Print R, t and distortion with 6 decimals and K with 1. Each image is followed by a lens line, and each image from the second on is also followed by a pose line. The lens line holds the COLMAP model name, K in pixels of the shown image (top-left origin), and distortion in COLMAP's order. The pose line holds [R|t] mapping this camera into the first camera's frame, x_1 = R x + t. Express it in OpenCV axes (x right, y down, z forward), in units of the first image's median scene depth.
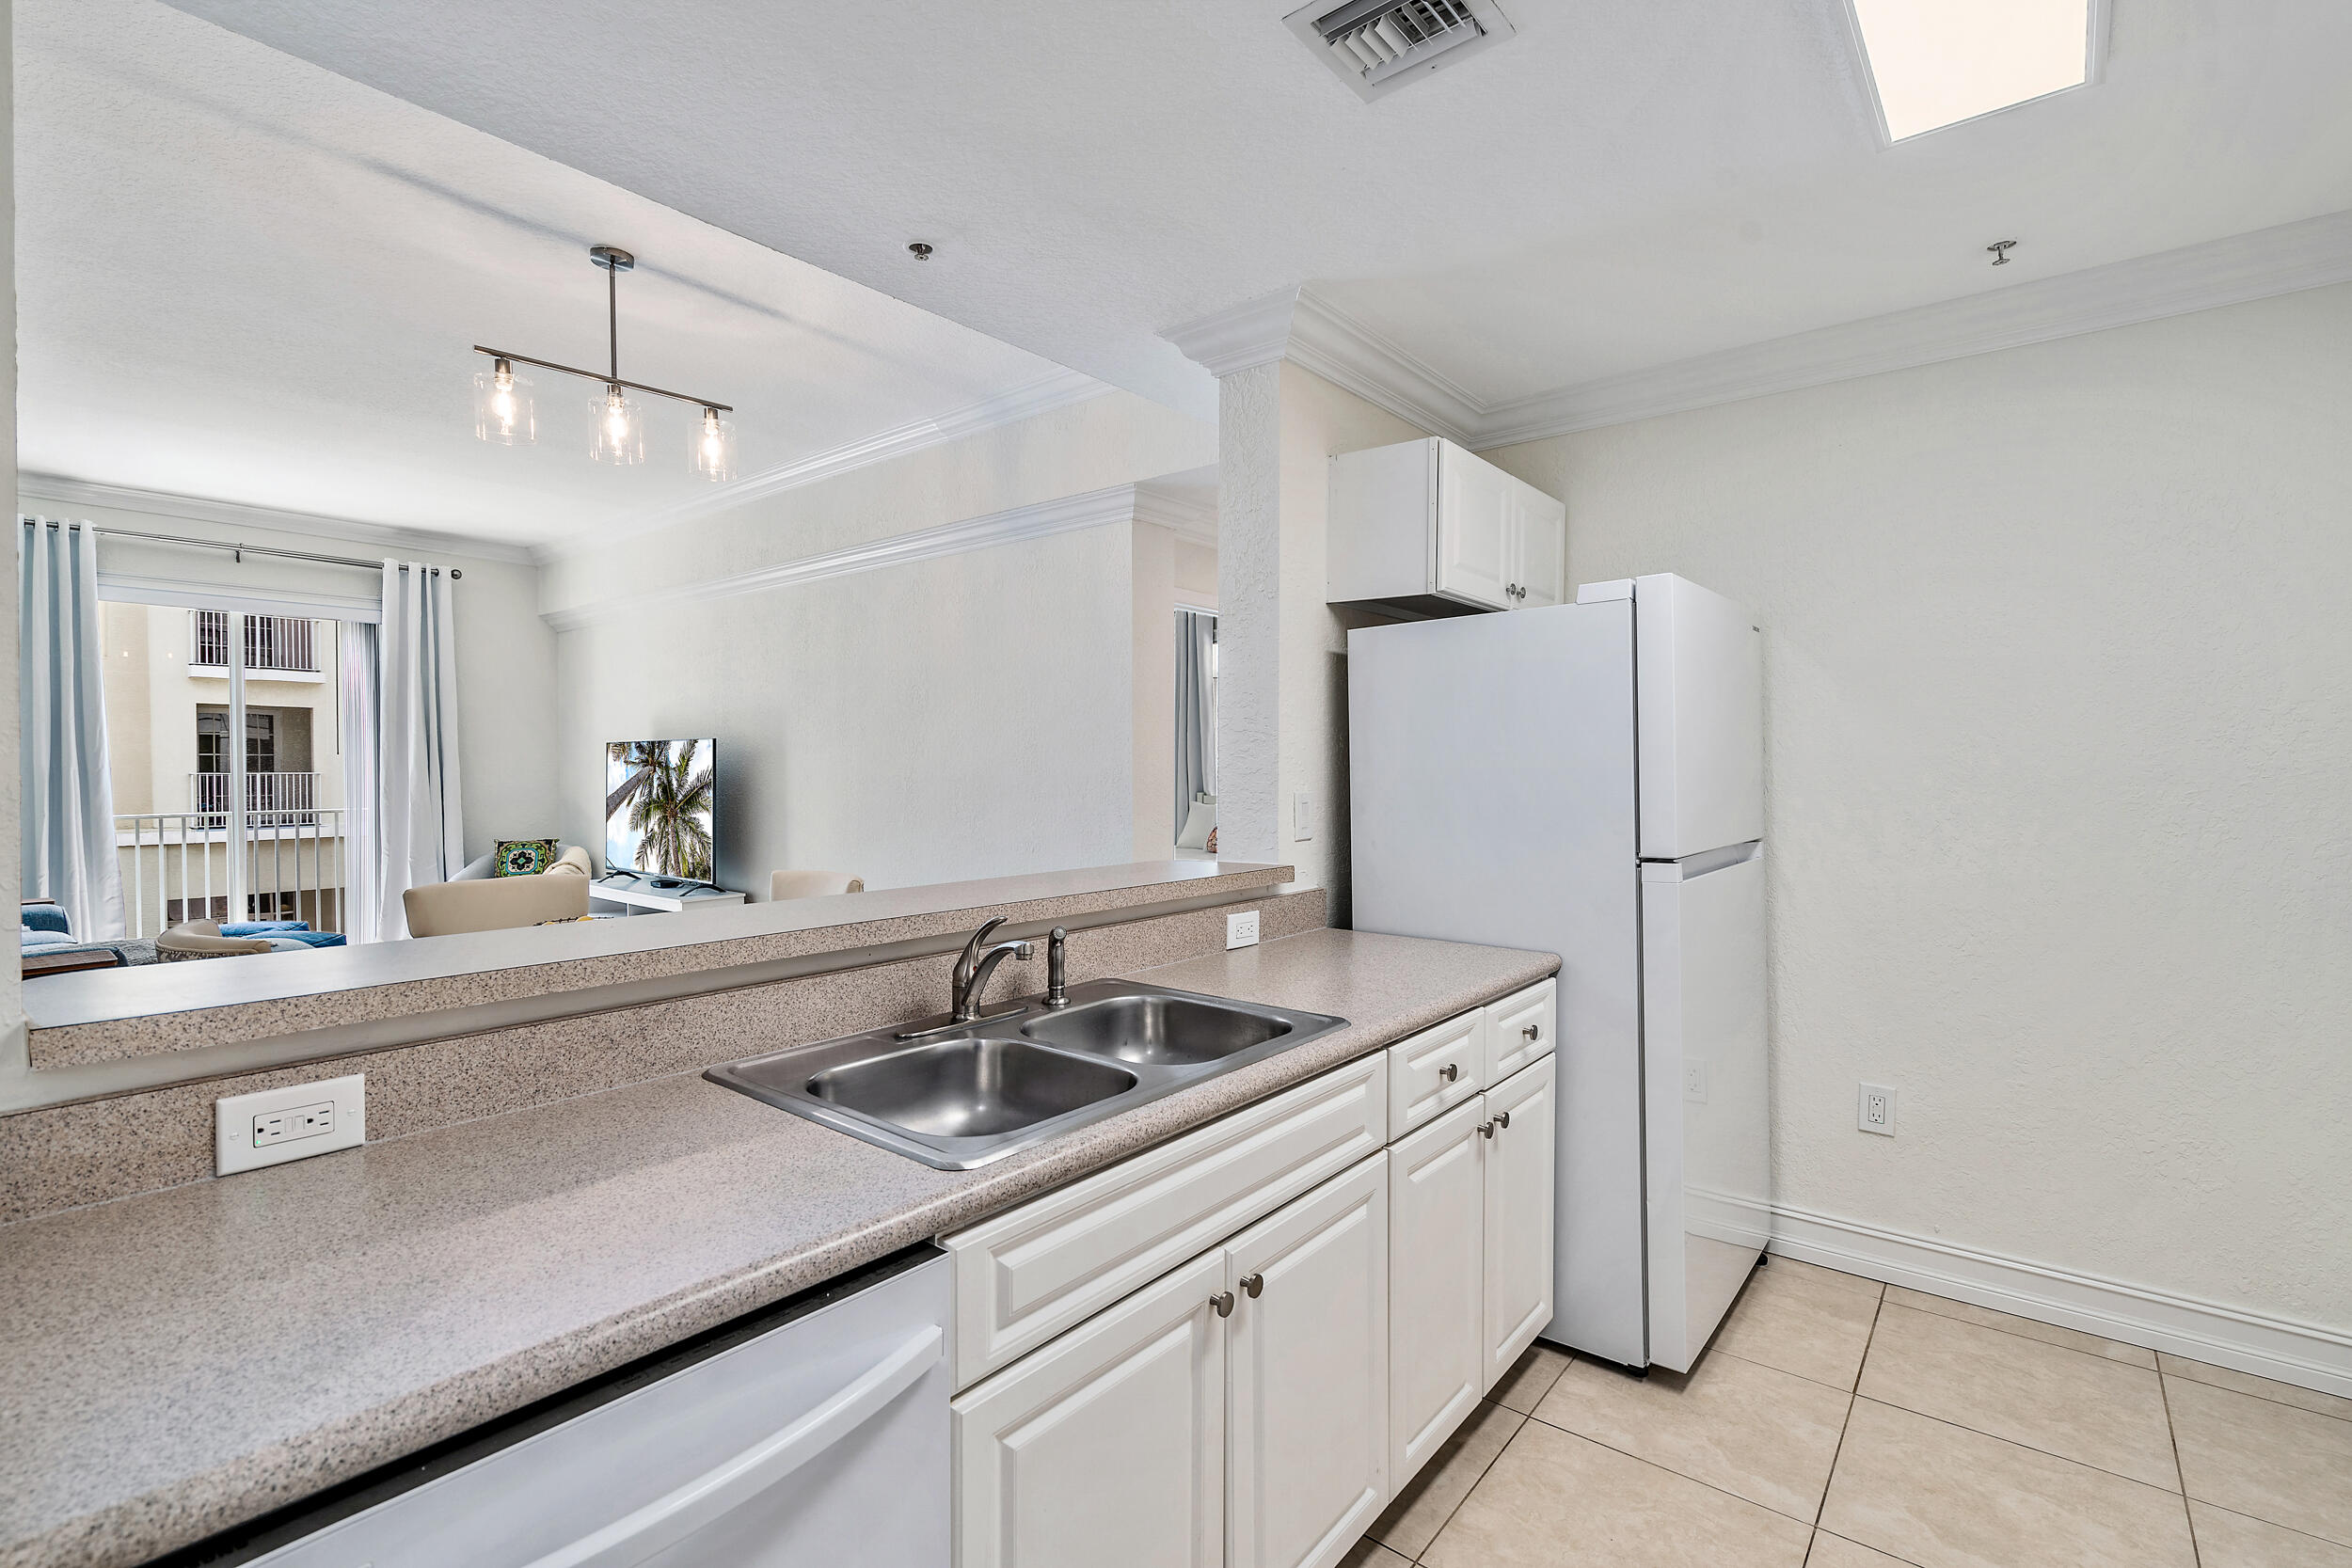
lens RADIAL K [[1066.5, 0, 1174.3], [0, 1066.5, 784.0], [0, 0, 1]] dist [-0.002840, 0.001074]
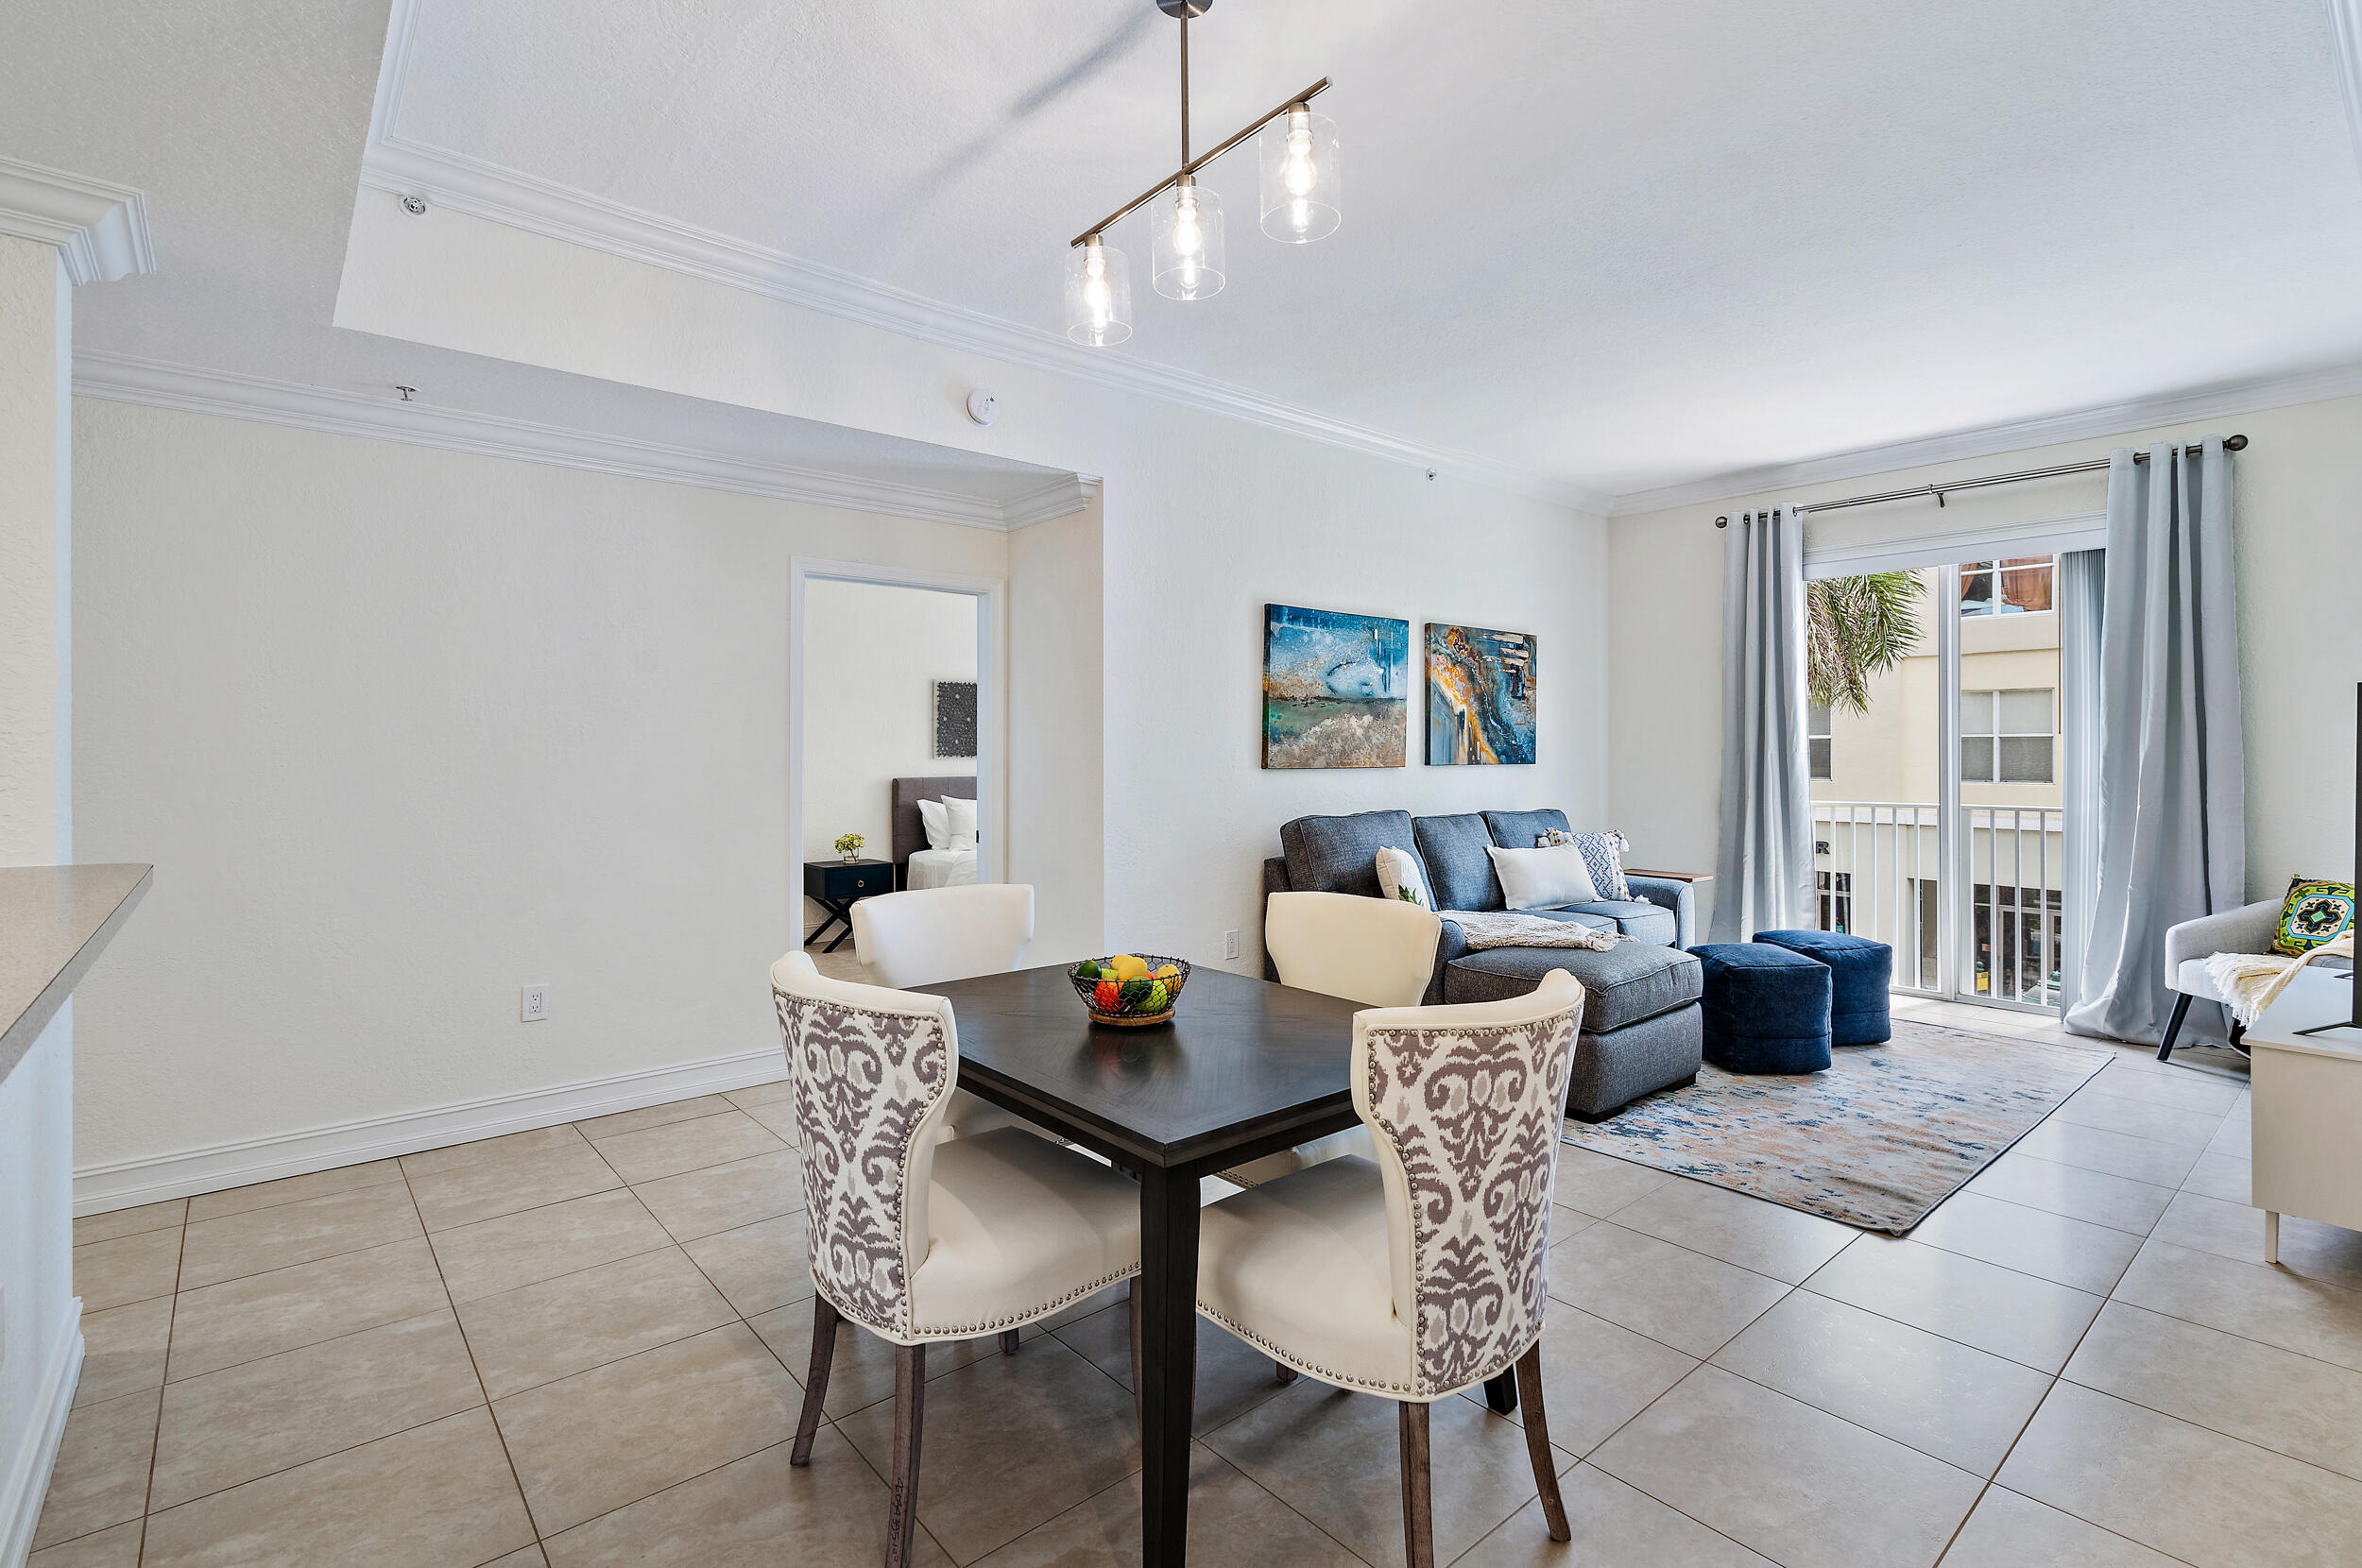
lens RADIAL K [[1086.7, 0, 1151.9], [0, 1086.7, 753.3], [0, 0, 1]] dist [-0.012075, 0.000029]
pose [[-0.193390, 0.001159, -0.981121, 0.217287], [-0.019121, 0.999805, 0.004951, -0.018851], [0.980936, 0.019718, -0.193330, 1.593576]]
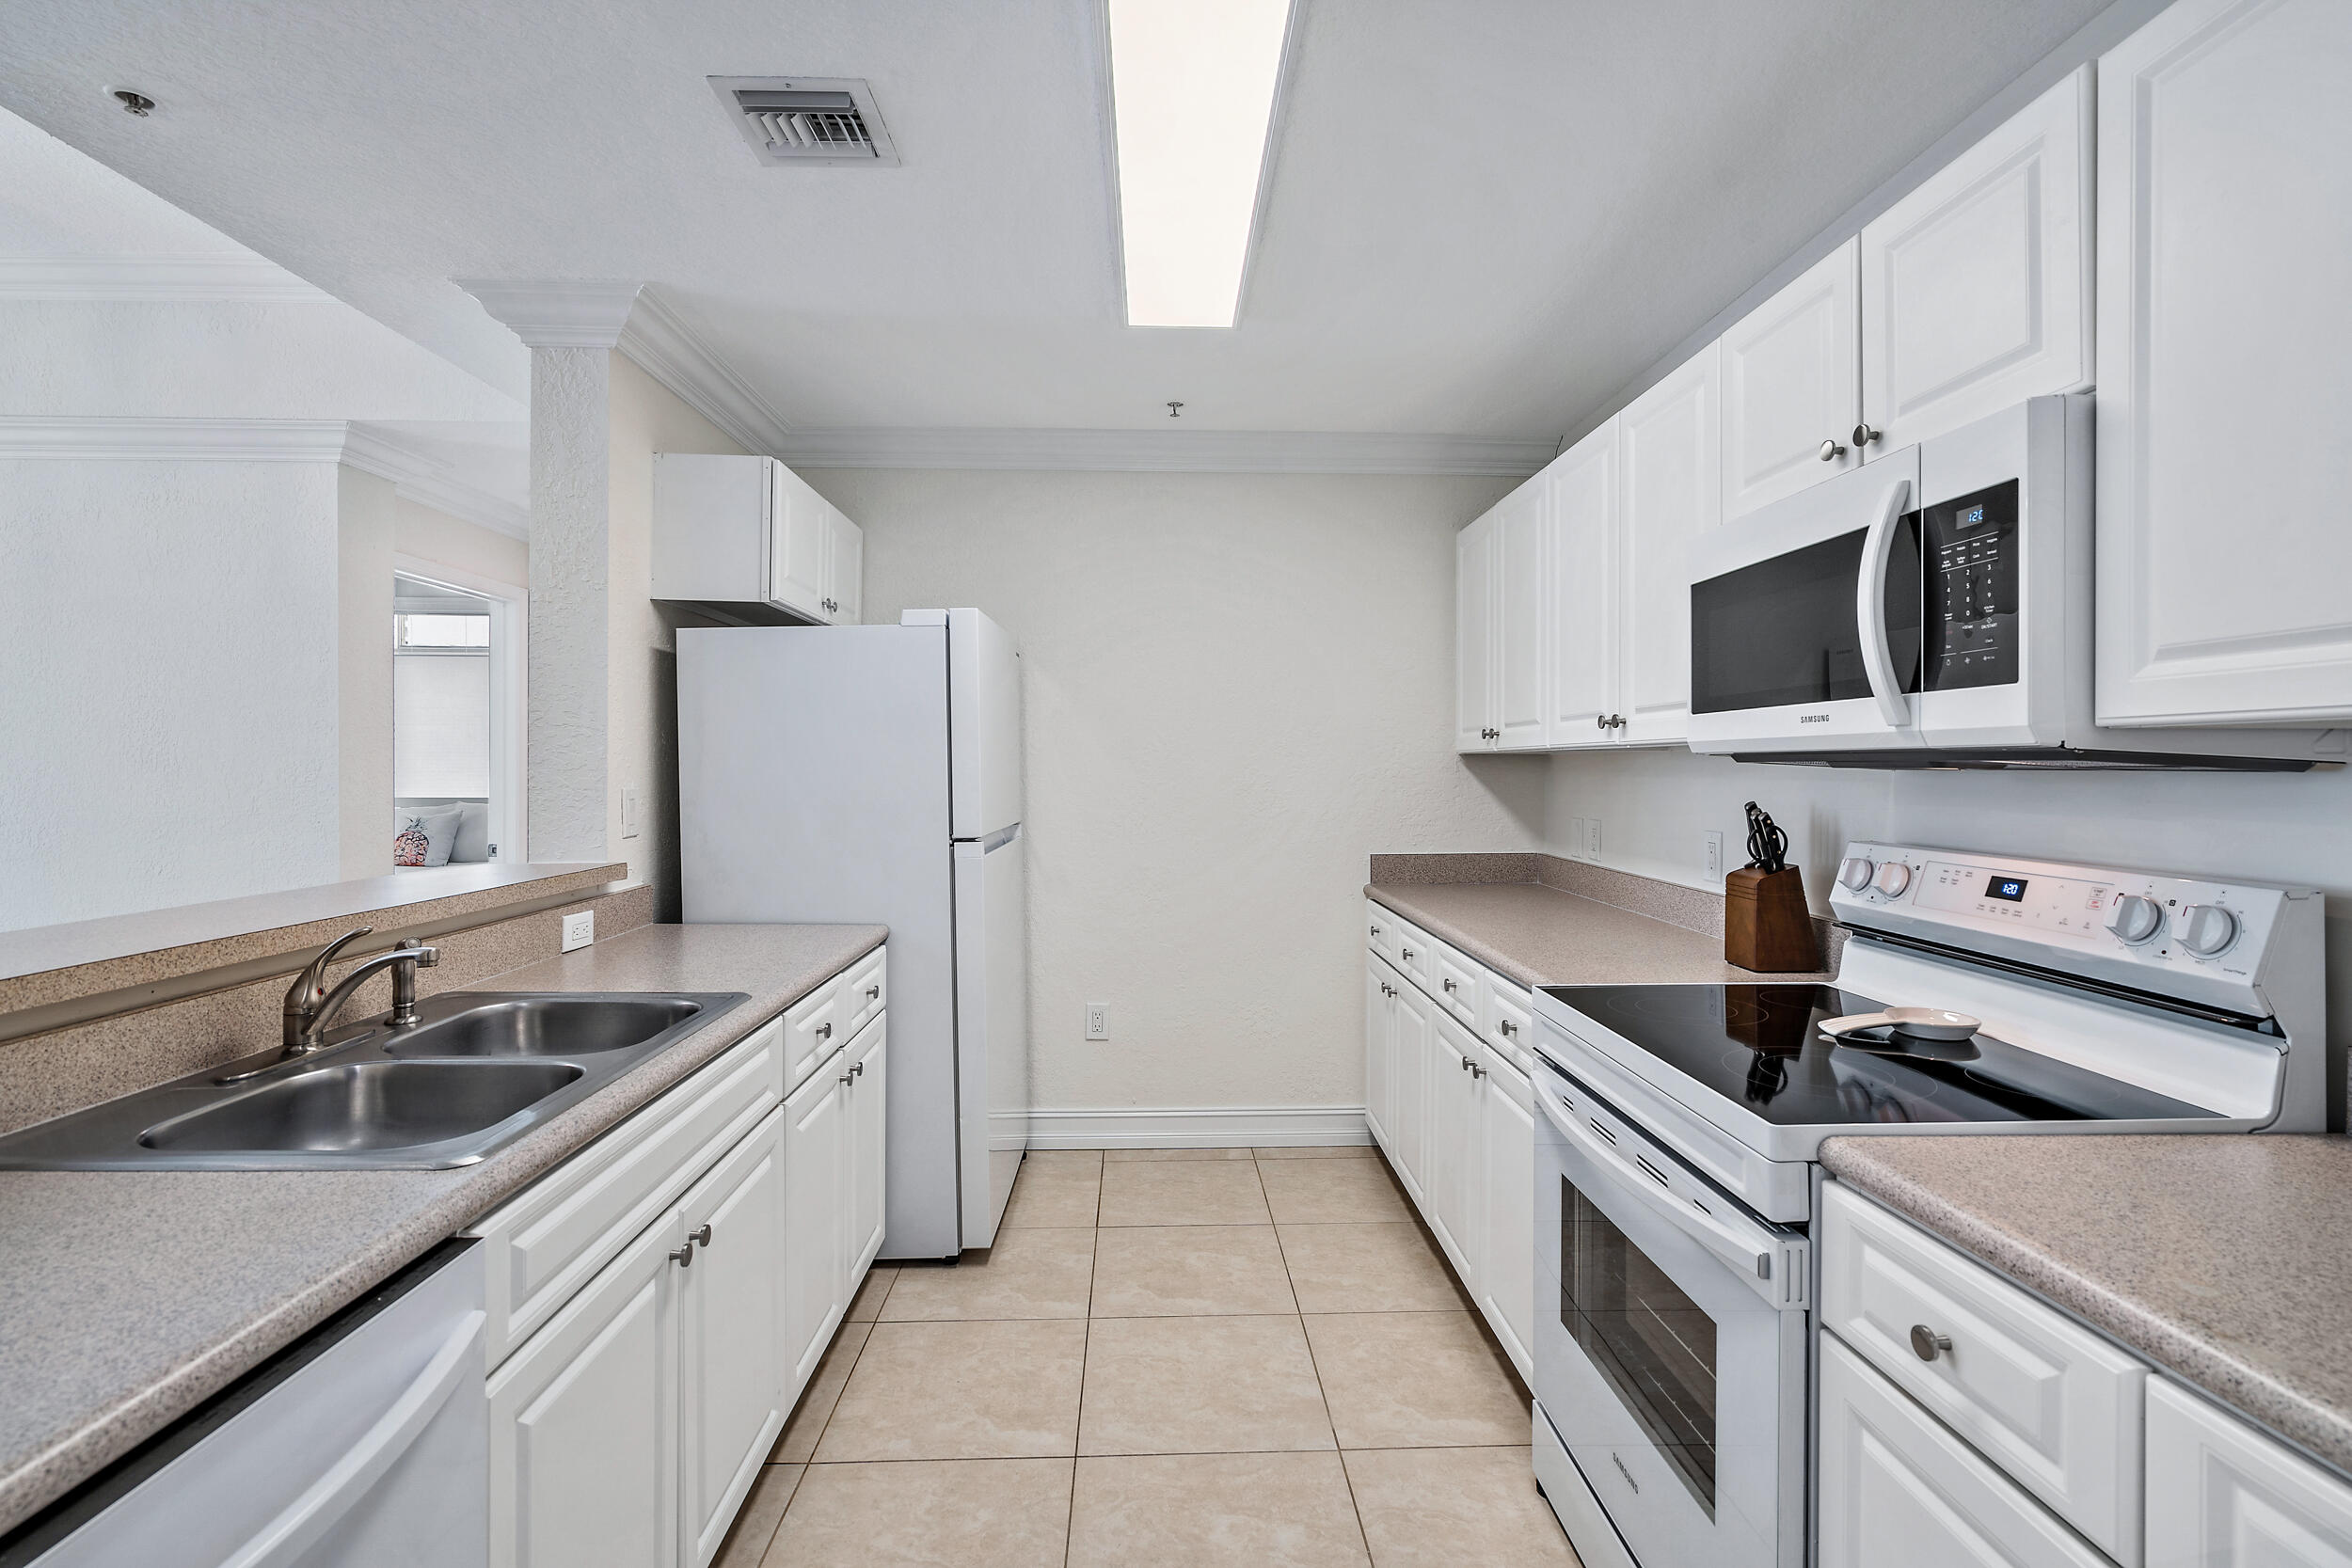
lens RADIAL K [[1069.9, 0, 1176.0], [0, 1069.9, 784.0], [0, 0, 1]] dist [-0.001471, 0.000744]
pose [[0.754866, -0.008669, 0.655822, -0.171496], [0.007157, 0.999962, 0.004981, 0.002631], [-0.655840, 0.000934, 0.754899, -0.092708]]
